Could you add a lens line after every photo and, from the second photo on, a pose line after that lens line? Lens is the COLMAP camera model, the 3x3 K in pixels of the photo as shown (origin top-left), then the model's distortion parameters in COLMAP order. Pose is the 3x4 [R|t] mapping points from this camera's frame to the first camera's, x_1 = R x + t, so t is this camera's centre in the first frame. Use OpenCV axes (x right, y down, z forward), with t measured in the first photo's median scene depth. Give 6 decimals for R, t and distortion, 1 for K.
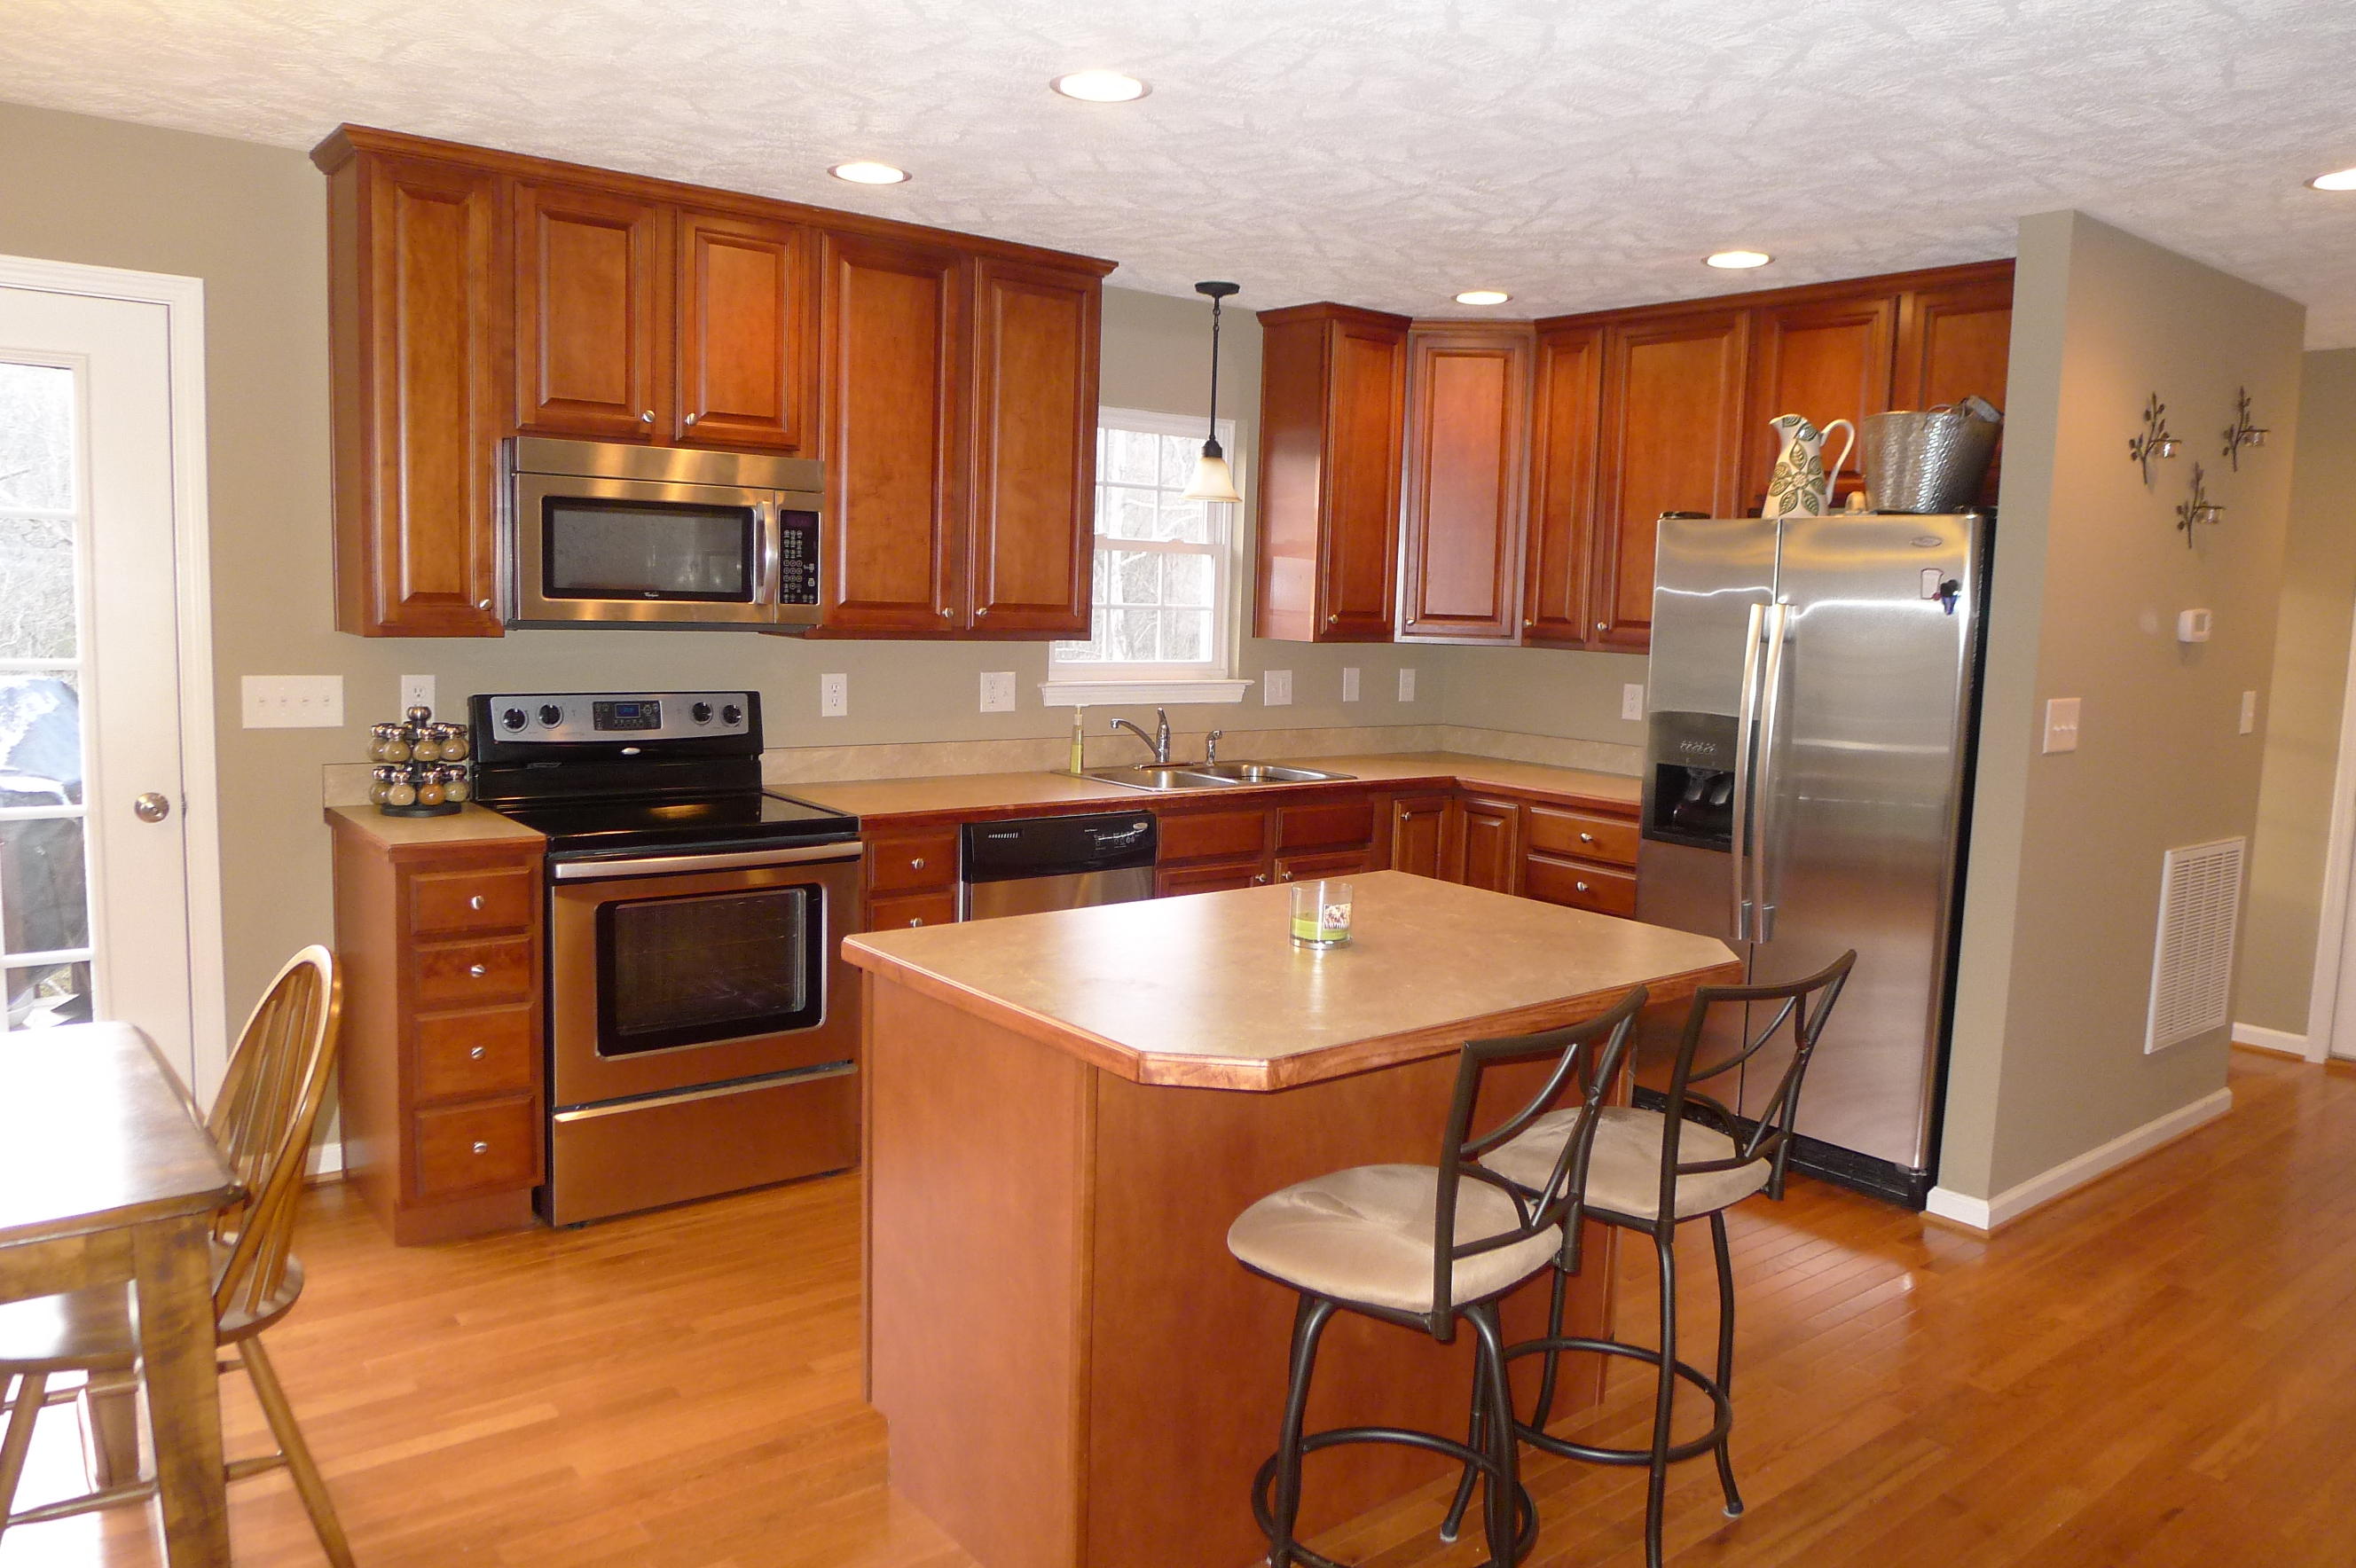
lens RADIAL K [[1638.5, 0, 1157.6], [0, 1638.5, 776.5], [0, 0, 1]] dist [-0.036494, 0.006106]
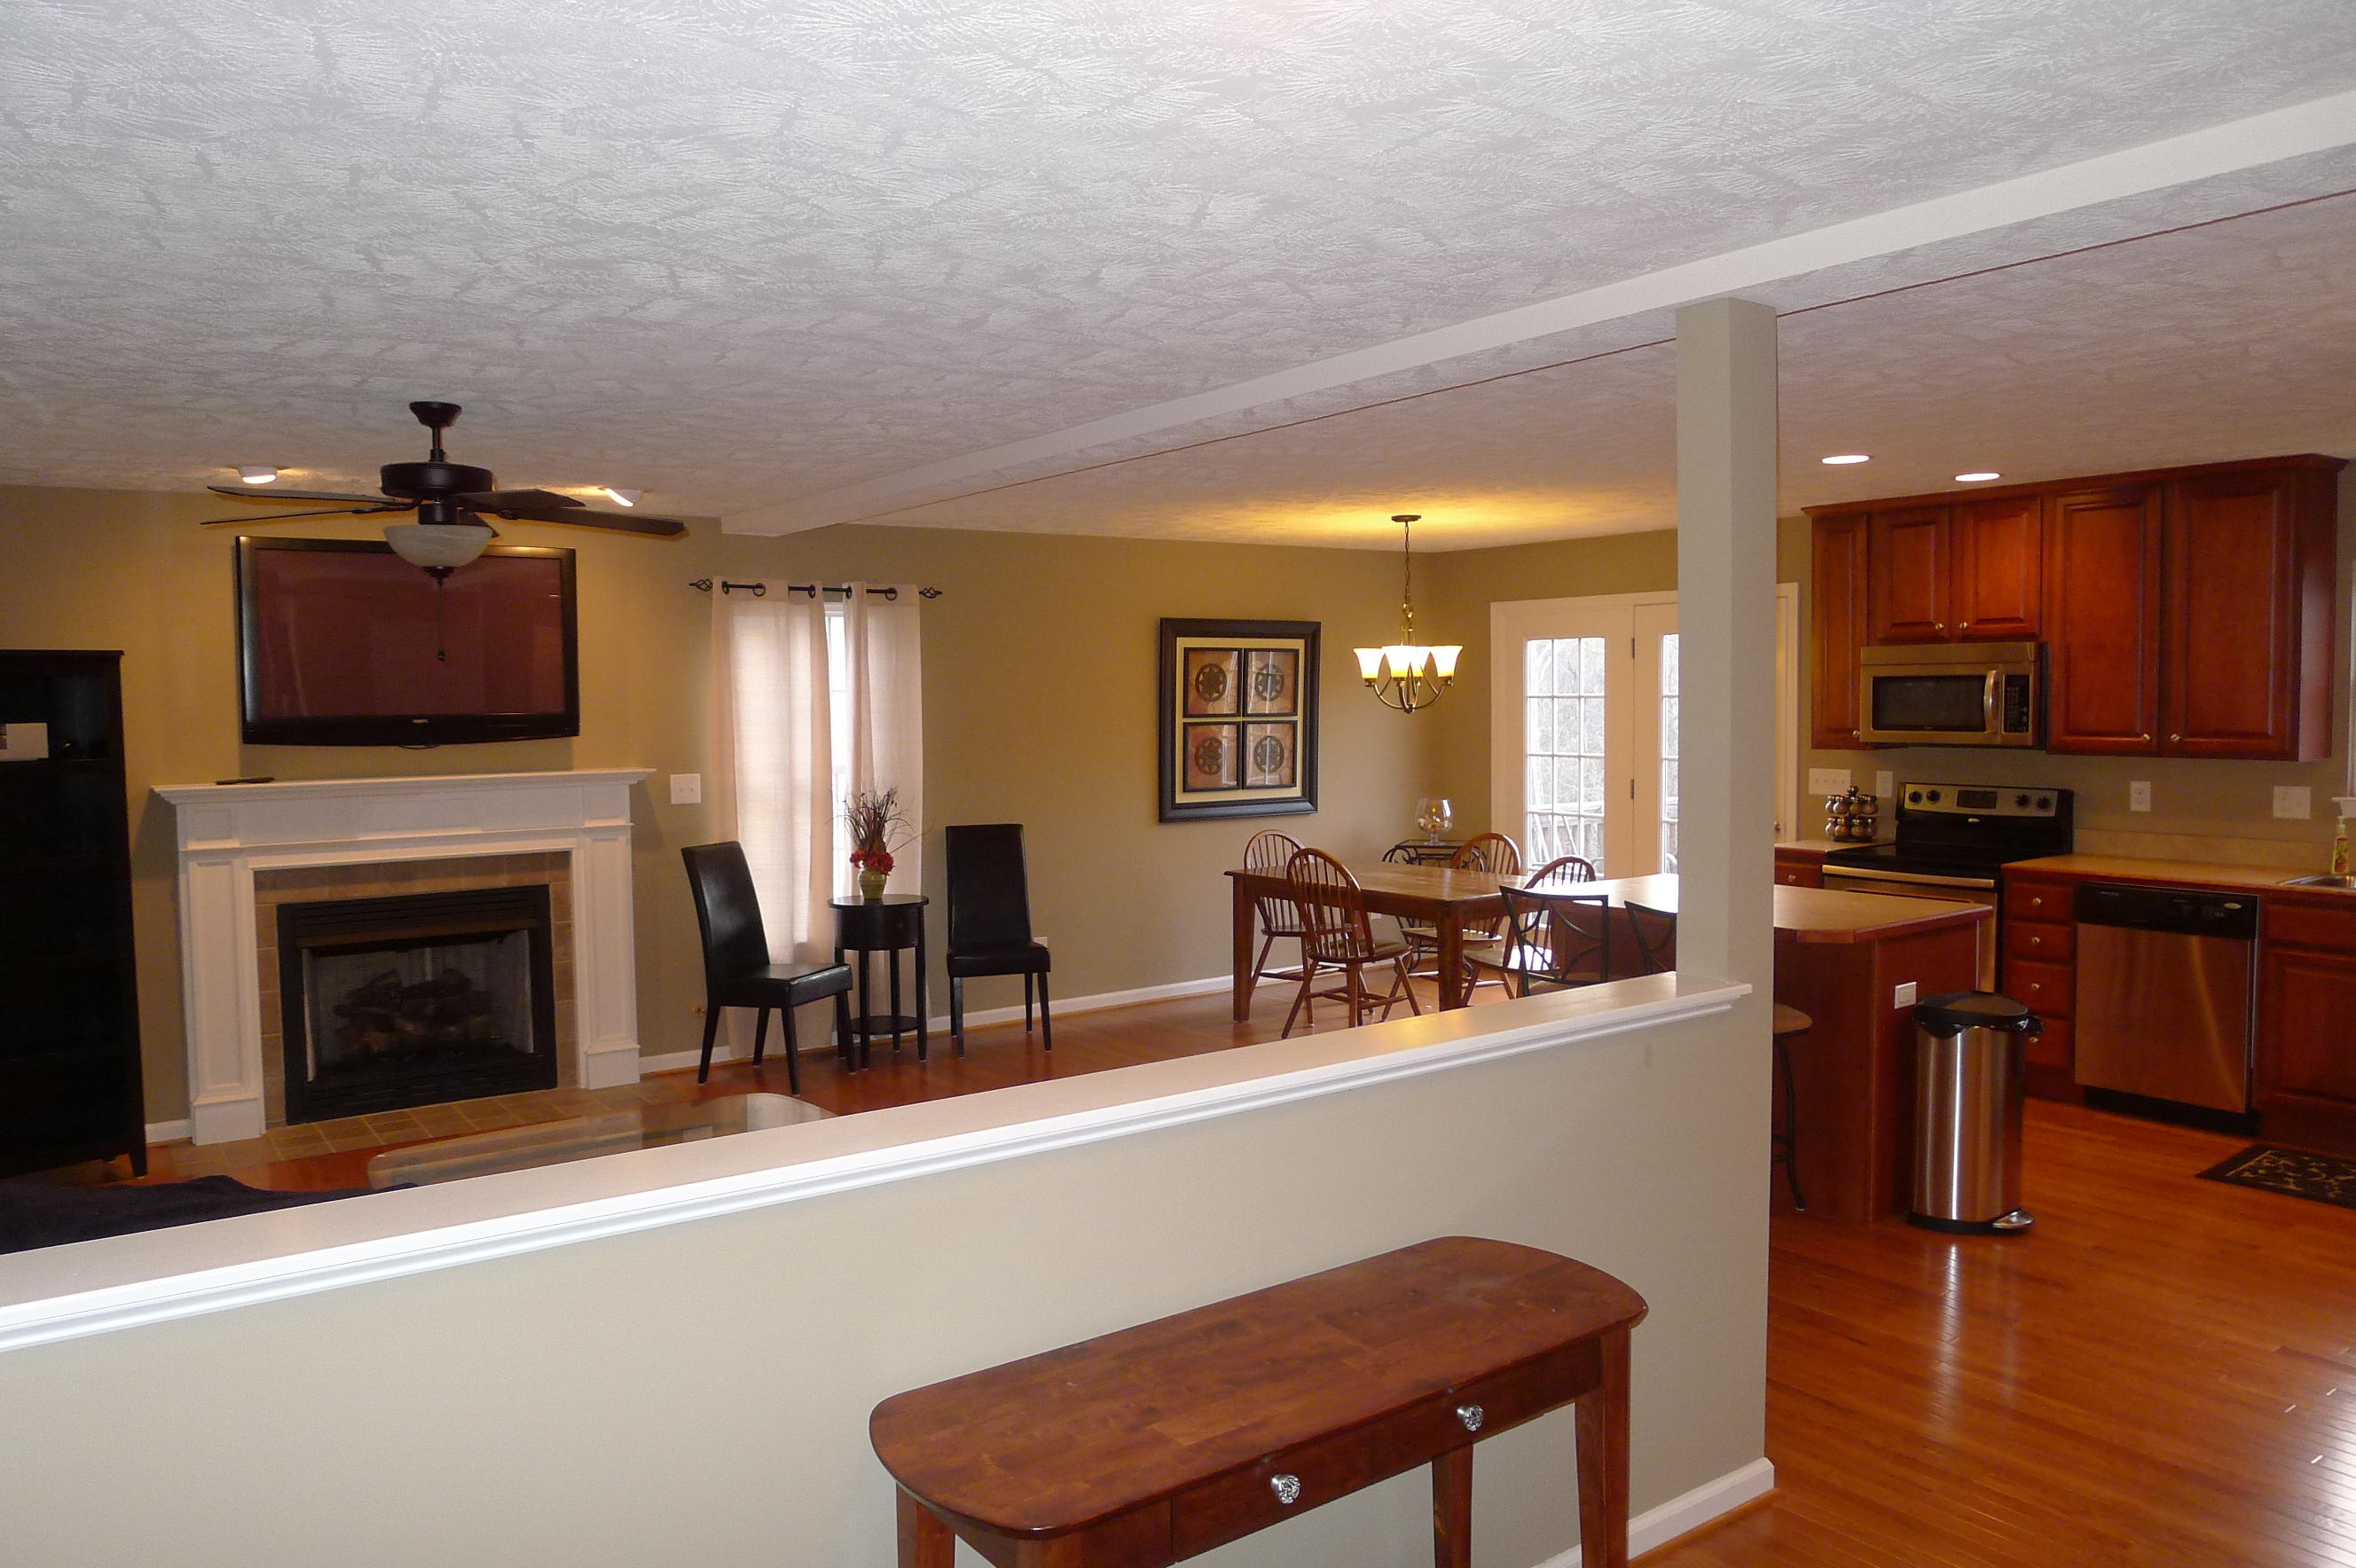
lens RADIAL K [[1638.5, 0, 1157.6], [0, 1638.5, 776.5], [0, 0, 1]] dist [-0.036494, 0.006106]
pose [[-0.043394, 0.015785, -0.998933, 1.339579], [-0.106121, 0.994146, 0.020319, -0.005250], [0.993406, 0.106889, -0.041465, 0.223414]]
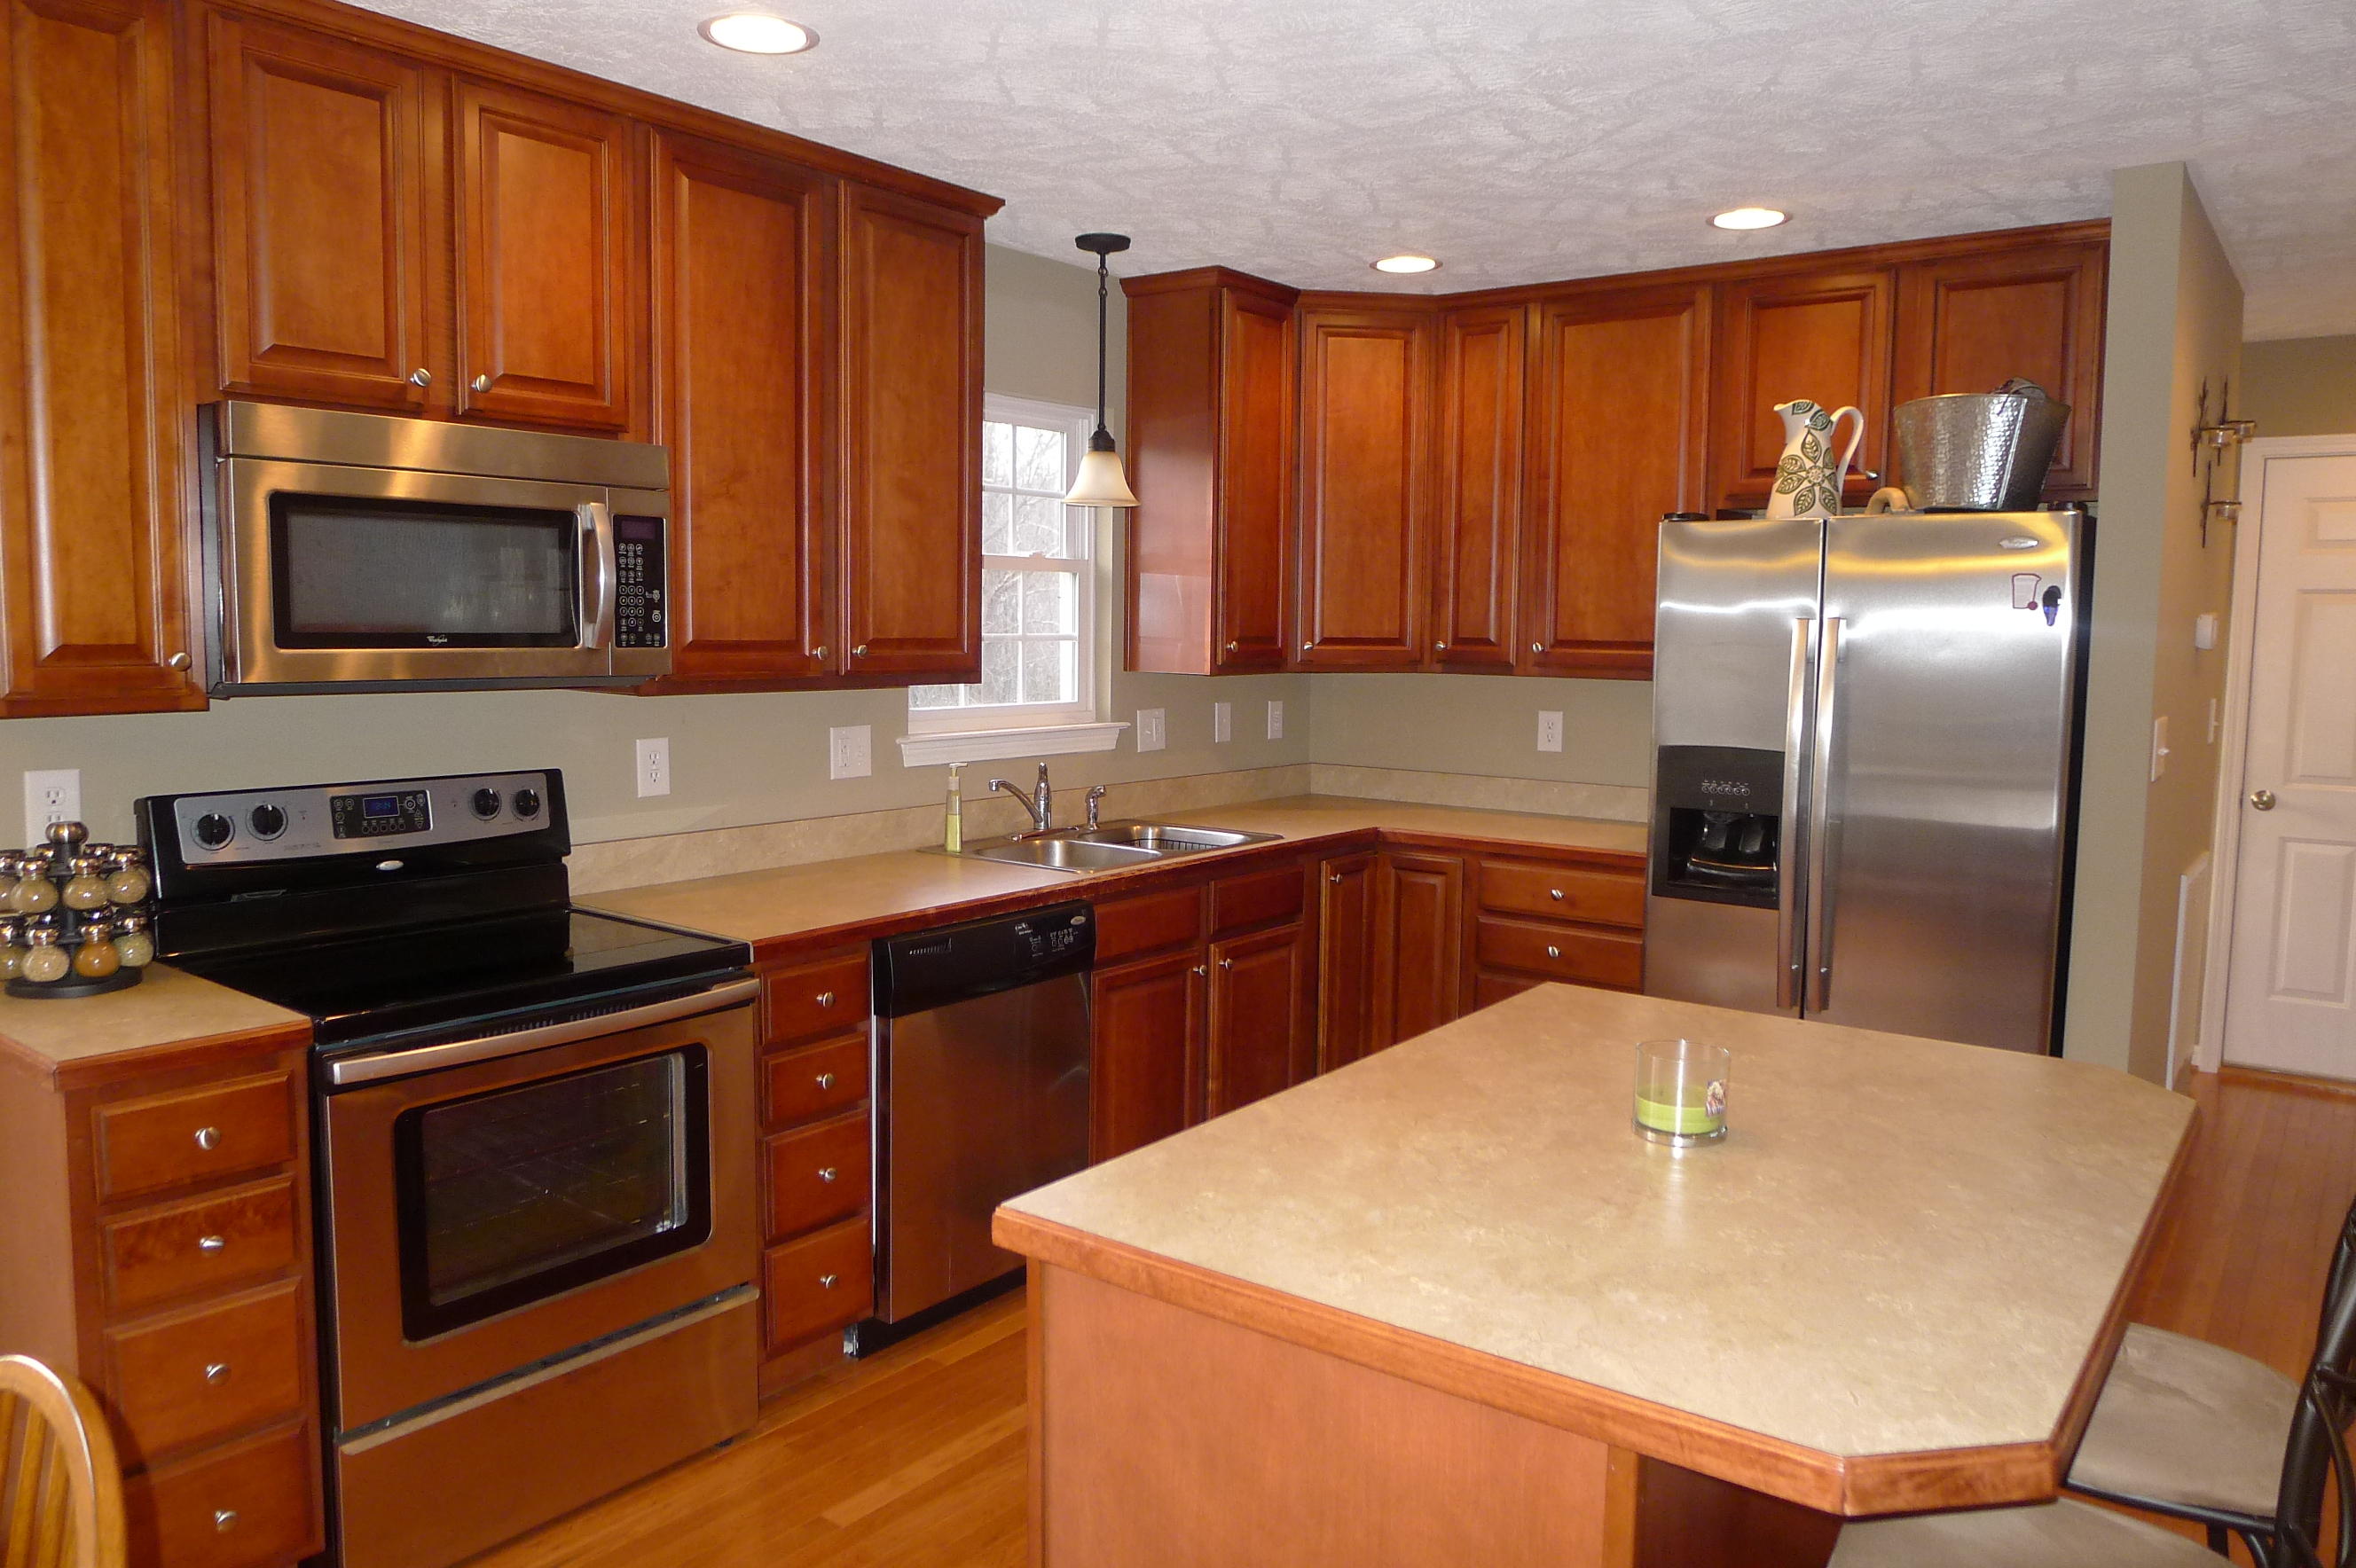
lens RADIAL K [[1638.5, 0, 1157.6], [0, 1638.5, 776.5], [0, 0, 1]] dist [-0.036494, 0.006106]
pose [[0.969536, -0.044140, 0.240941, -0.166804], [0.047260, 0.998857, -0.007181, -0.031966], [-0.240348, 0.018349, 0.970513, 0.246409]]
